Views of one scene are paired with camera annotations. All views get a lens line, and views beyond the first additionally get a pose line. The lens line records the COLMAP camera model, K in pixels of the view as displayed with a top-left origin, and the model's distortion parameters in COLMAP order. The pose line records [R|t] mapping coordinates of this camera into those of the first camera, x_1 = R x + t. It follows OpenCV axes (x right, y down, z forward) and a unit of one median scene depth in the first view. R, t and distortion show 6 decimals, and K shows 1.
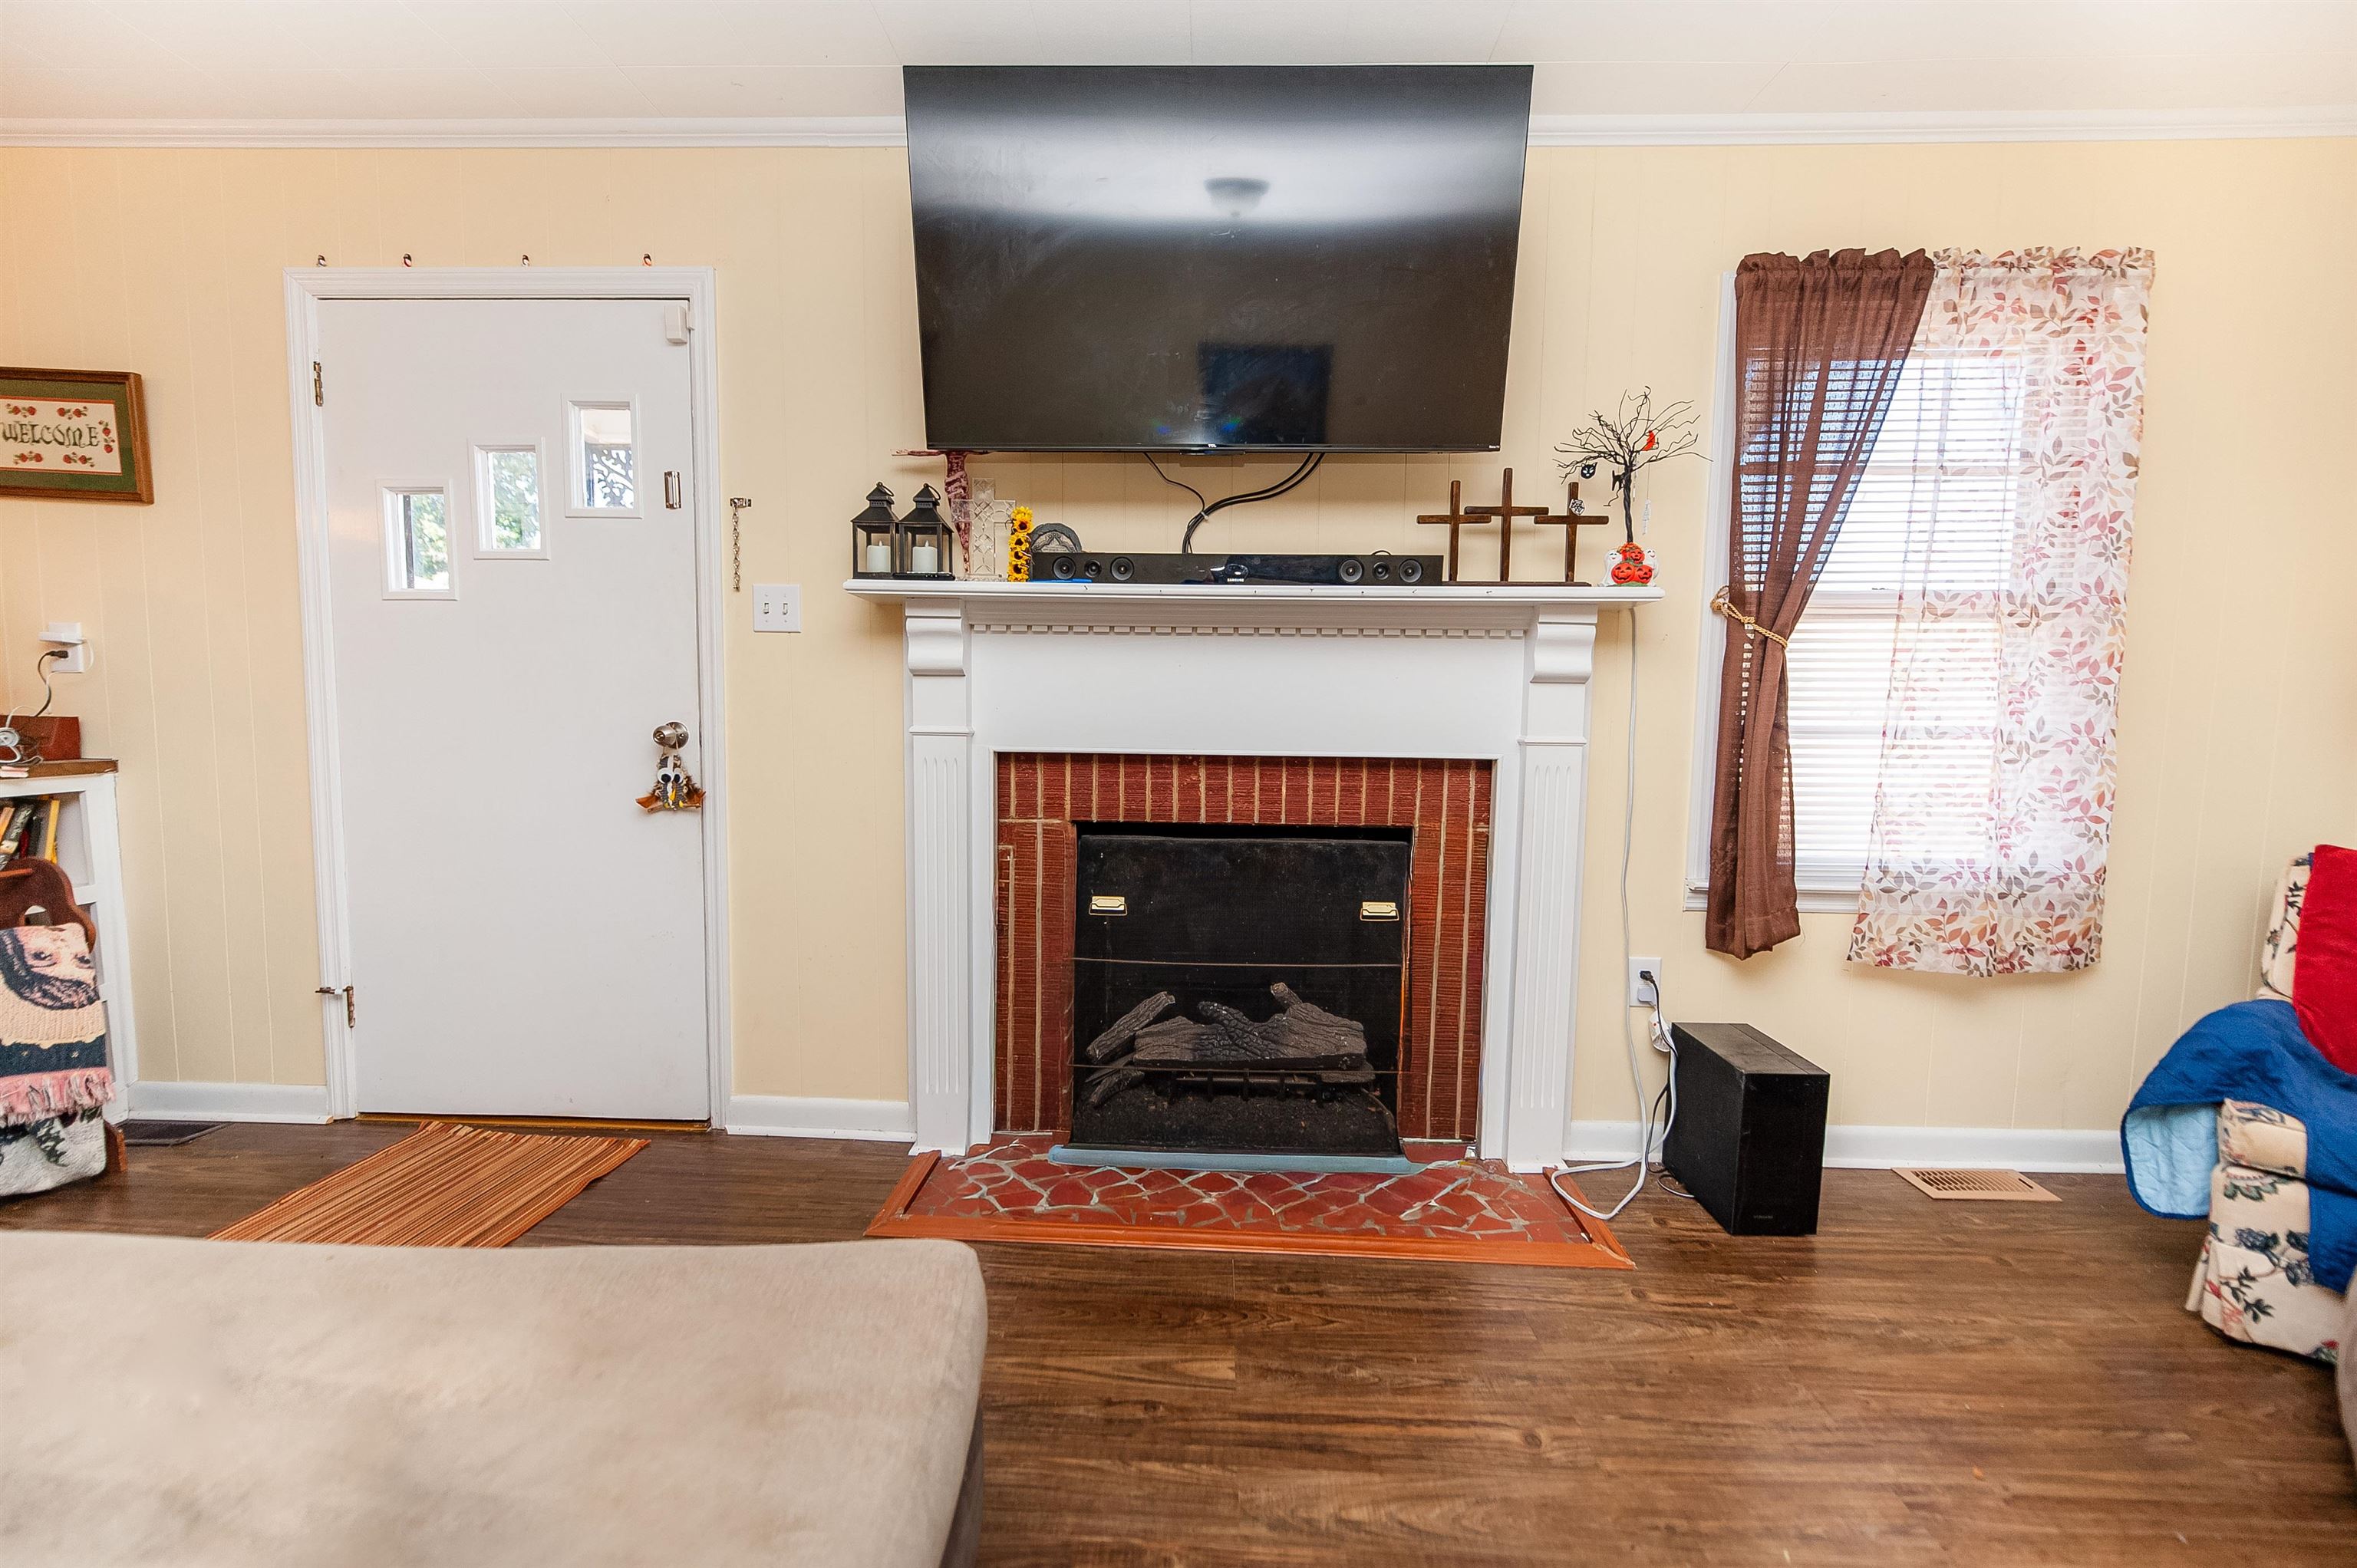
lens RADIAL K [[944.1, 0, 1178.5], [0, 944.1, 784.0], [0, 0, 1]] dist [0.001650, -0.003777]
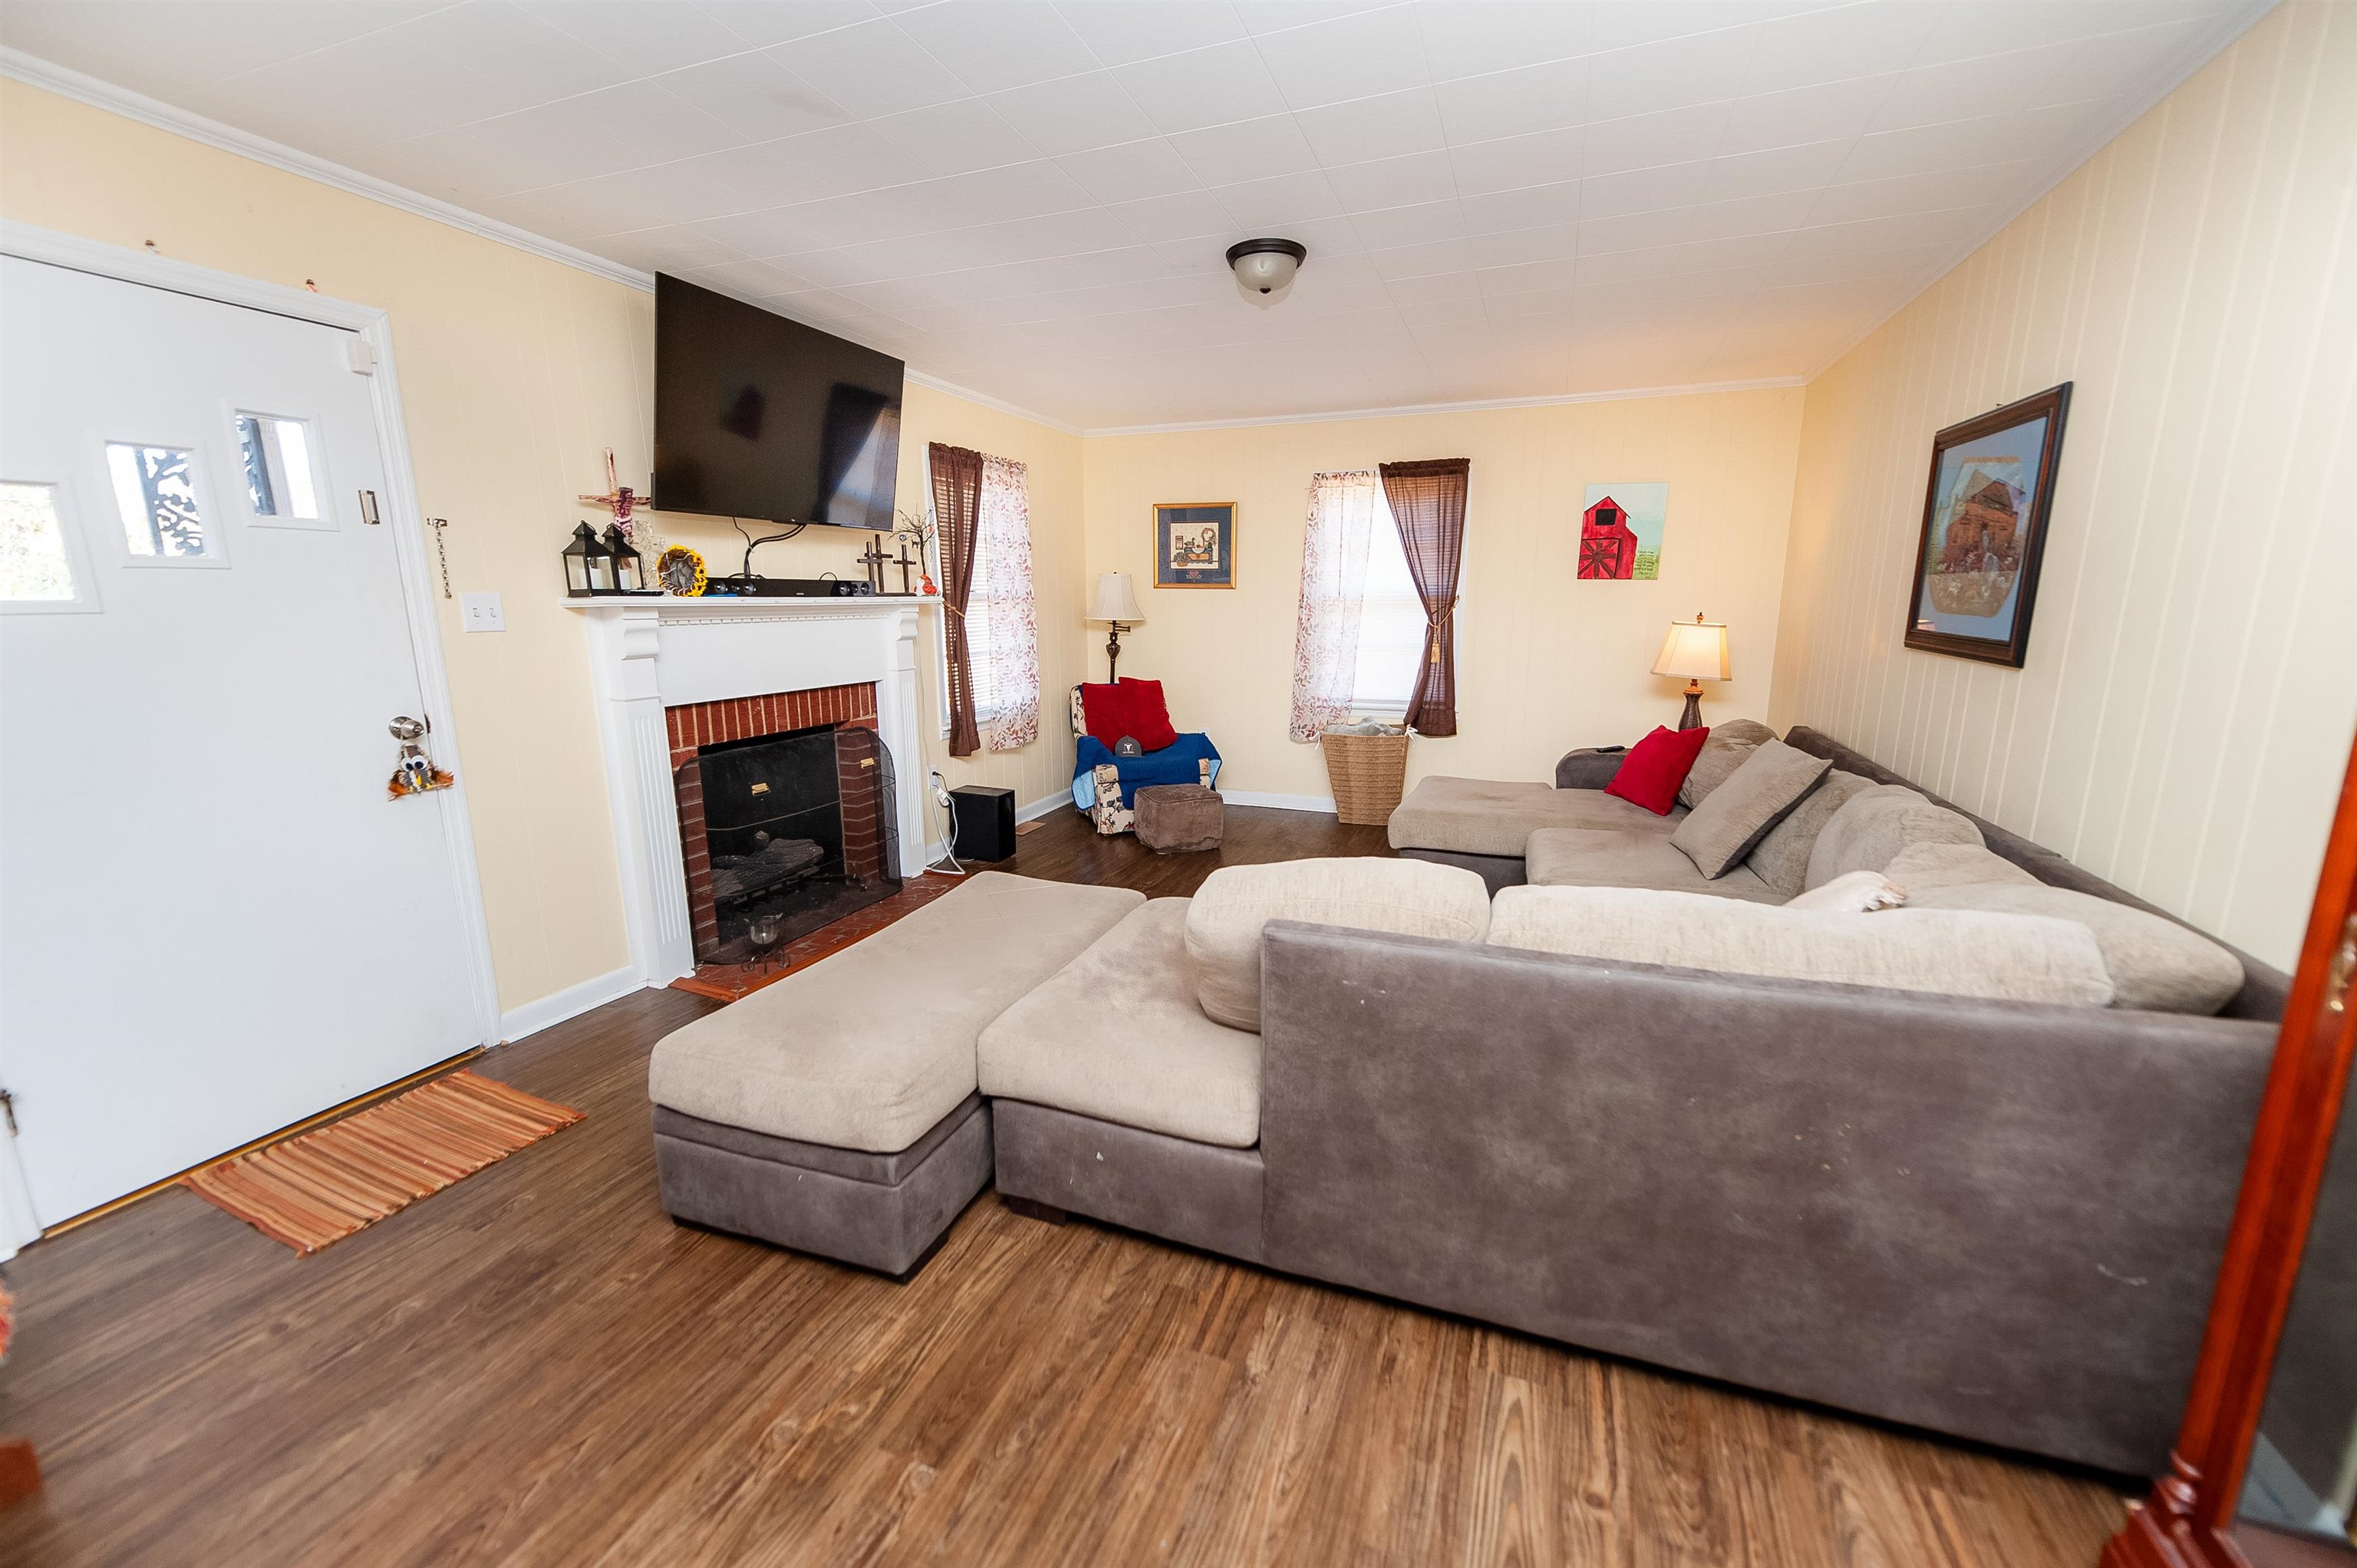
lens RADIAL K [[944.1, 0, 1178.5], [0, 944.1, 784.0], [0, 0, 1]] dist [0.001650, -0.003777]
pose [[0.330782, -0.197186, 0.922876, -1.376736], [0.087170, 0.980130, 0.178176, -0.114501], [-0.939673, 0.021509, 0.341398, -0.271953]]
